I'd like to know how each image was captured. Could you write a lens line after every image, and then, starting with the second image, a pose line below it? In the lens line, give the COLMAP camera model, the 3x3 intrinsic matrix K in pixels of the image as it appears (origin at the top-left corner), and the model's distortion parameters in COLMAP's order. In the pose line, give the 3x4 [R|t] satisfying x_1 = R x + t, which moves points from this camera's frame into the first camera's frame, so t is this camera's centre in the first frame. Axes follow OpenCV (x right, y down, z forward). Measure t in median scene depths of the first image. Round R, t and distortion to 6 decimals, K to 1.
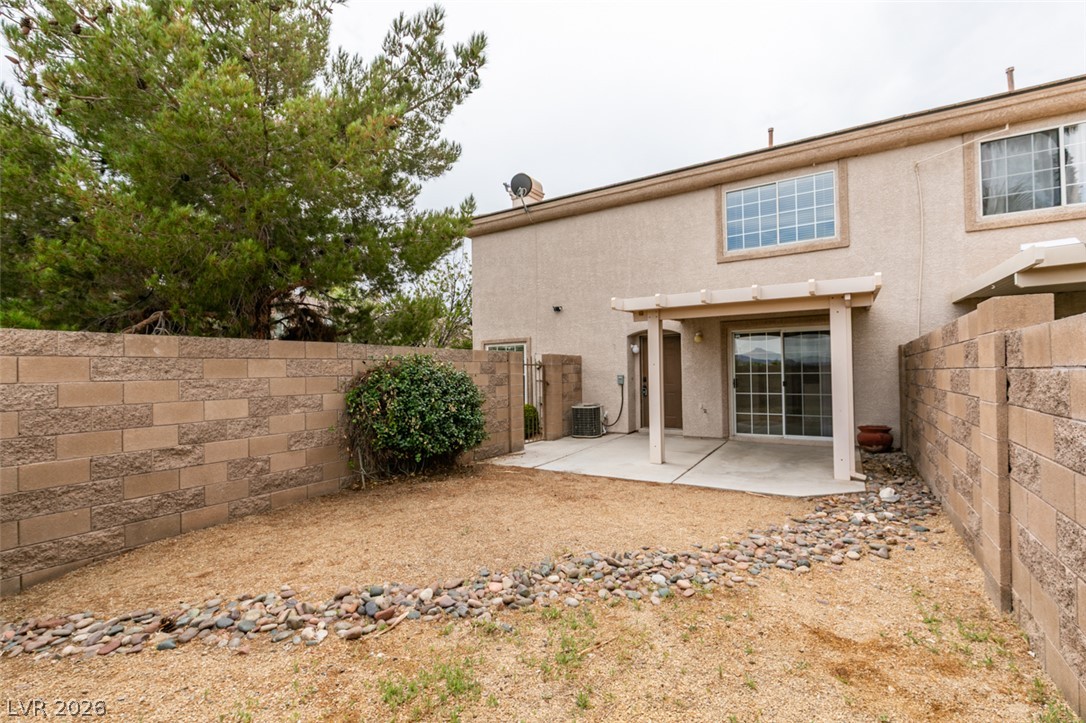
lens RADIAL K [[484.1, 0, 540.1], [0, 484.1, 365.8], [0, 0, 1]] dist [-0.000599, -0.000387]
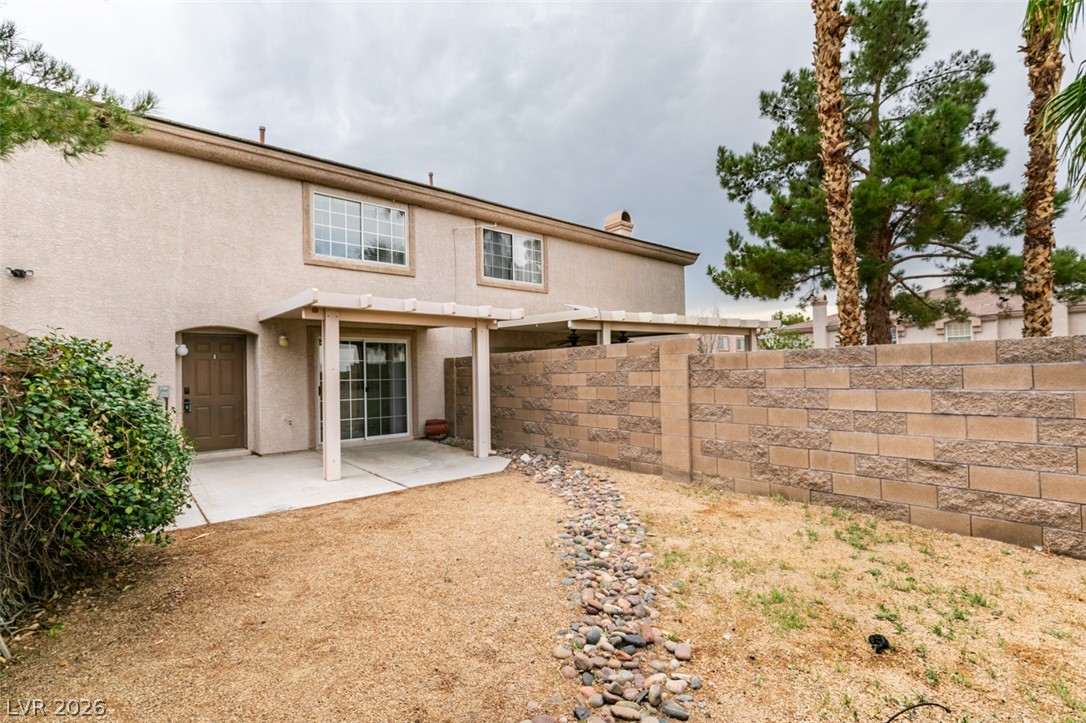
lens RADIAL K [[484.1, 0, 542.8], [0, 484.1, 365.4], [0, 0, 1]] dist [-0.000599, -0.000387]
pose [[0.310711, 0.022430, 0.950240, -0.434859], [0.001614, 0.999708, -0.024125, 0.010220], [-0.950503, 0.009029, 0.310584, 0.310247]]
